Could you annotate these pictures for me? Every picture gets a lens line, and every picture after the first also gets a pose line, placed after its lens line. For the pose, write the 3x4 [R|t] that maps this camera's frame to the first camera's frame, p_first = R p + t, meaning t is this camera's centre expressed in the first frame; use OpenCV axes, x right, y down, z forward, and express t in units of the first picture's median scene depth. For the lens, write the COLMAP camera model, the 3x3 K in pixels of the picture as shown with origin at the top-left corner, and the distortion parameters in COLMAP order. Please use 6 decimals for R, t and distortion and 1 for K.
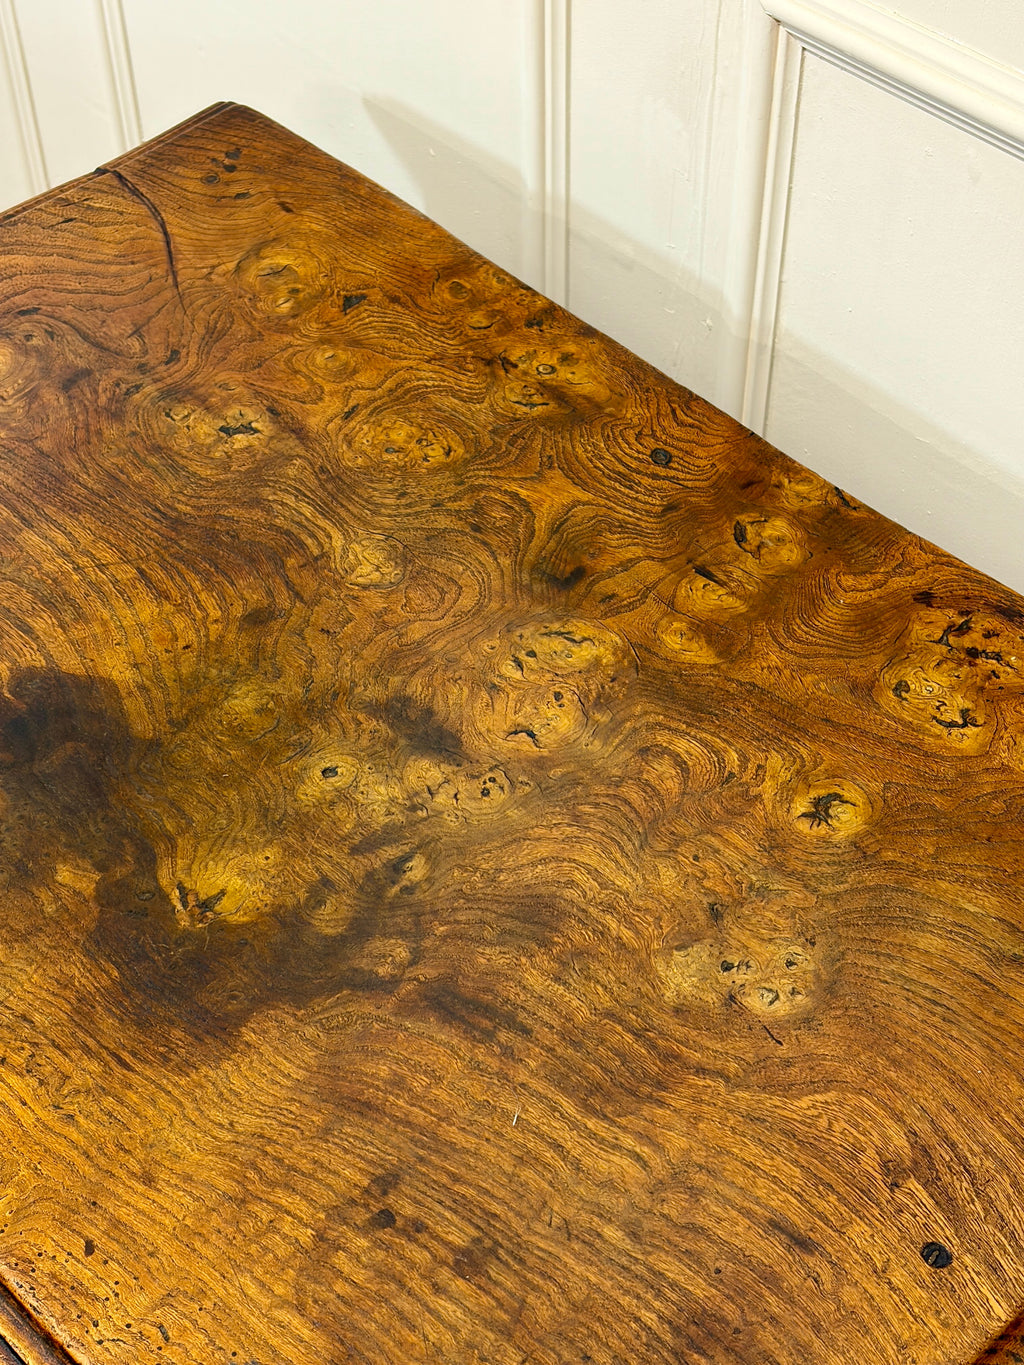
lens RADIAL K [[2150.4, 0, 512.0], [0, 2150.4, 682.5], [0, 0, 1]] dist [0.222557, -0.882919]
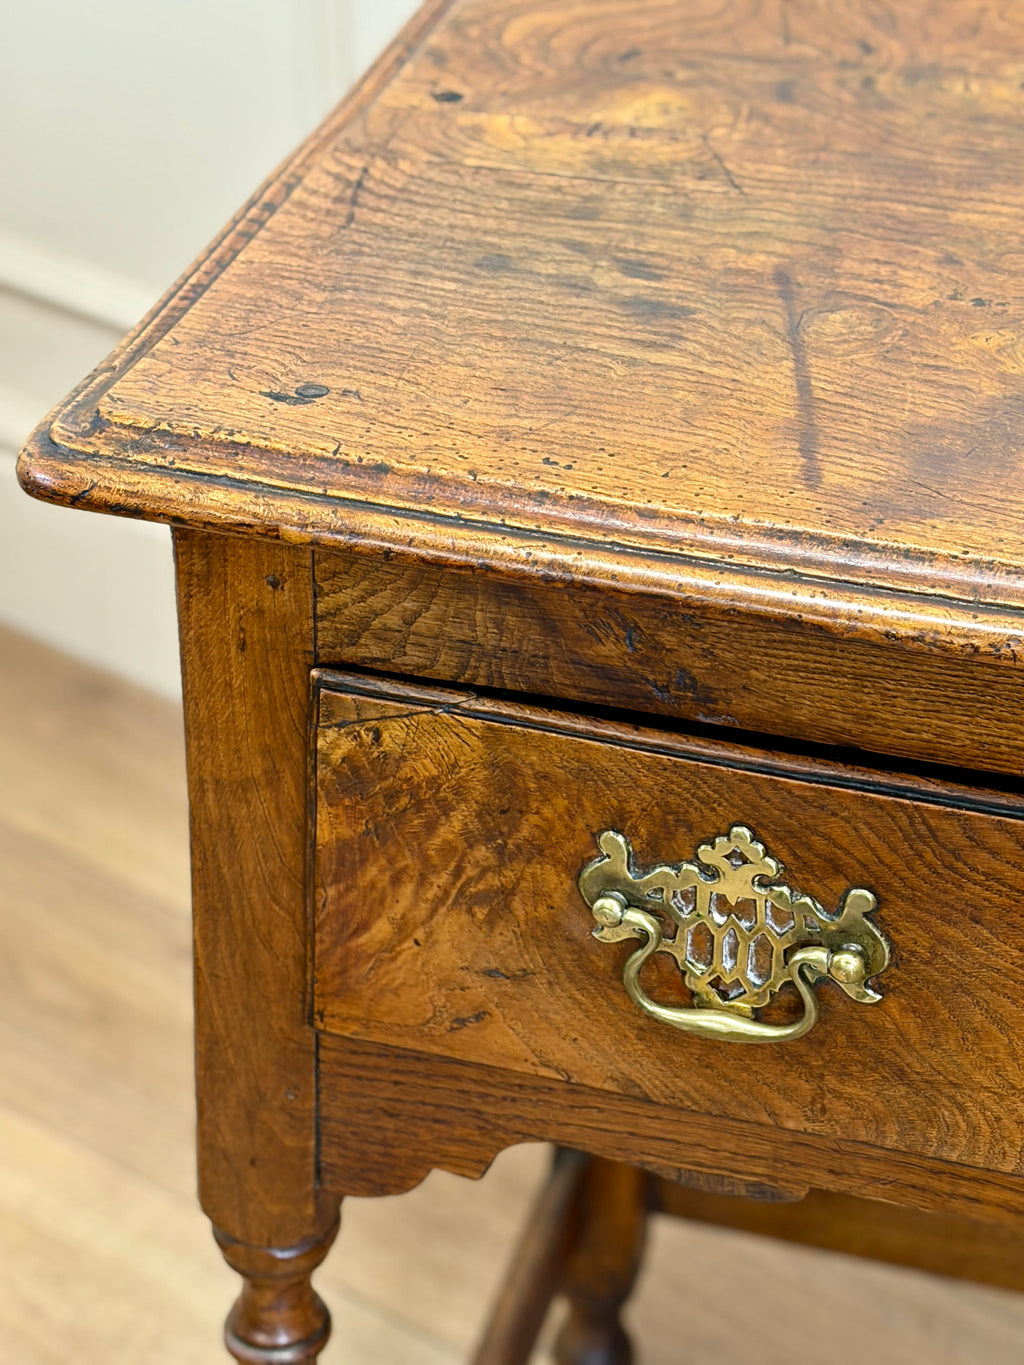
lens RADIAL K [[3331.3, 0, 479.2], [0, 3331.3, 681.4], [0, 0, 1]] dist [0.259913, -1.060787]
pose [[0.875443, -0.256875, 0.409408, -0.861955], [0.342530, 0.927361, -0.150583, 0.189036], [-0.340988, 0.272061, 0.899839, 0.093913]]
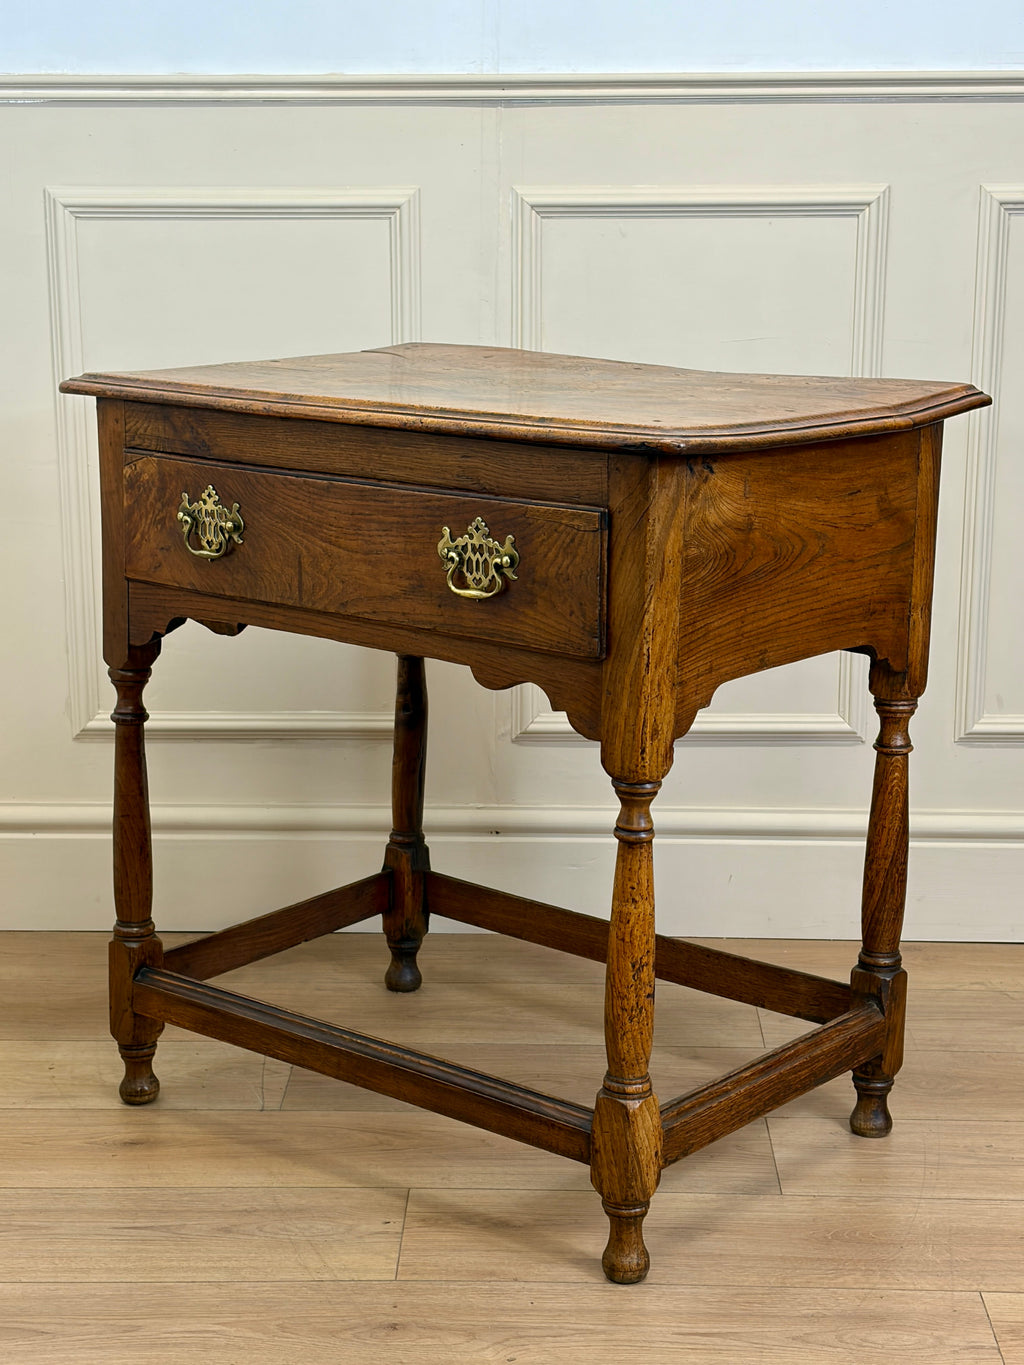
lens RADIAL K [[2371.6, 0, 495.4], [0, 2371.6, 686.4], [0, 0, 1]] dist [0.332249, -2.115603]
pose [[0.993397, -0.011306, 0.114168, -0.392471], [0.071832, 0.837229, -0.542113, 1.616813], [-0.089455, 0.546735, 0.832513, -0.969124]]
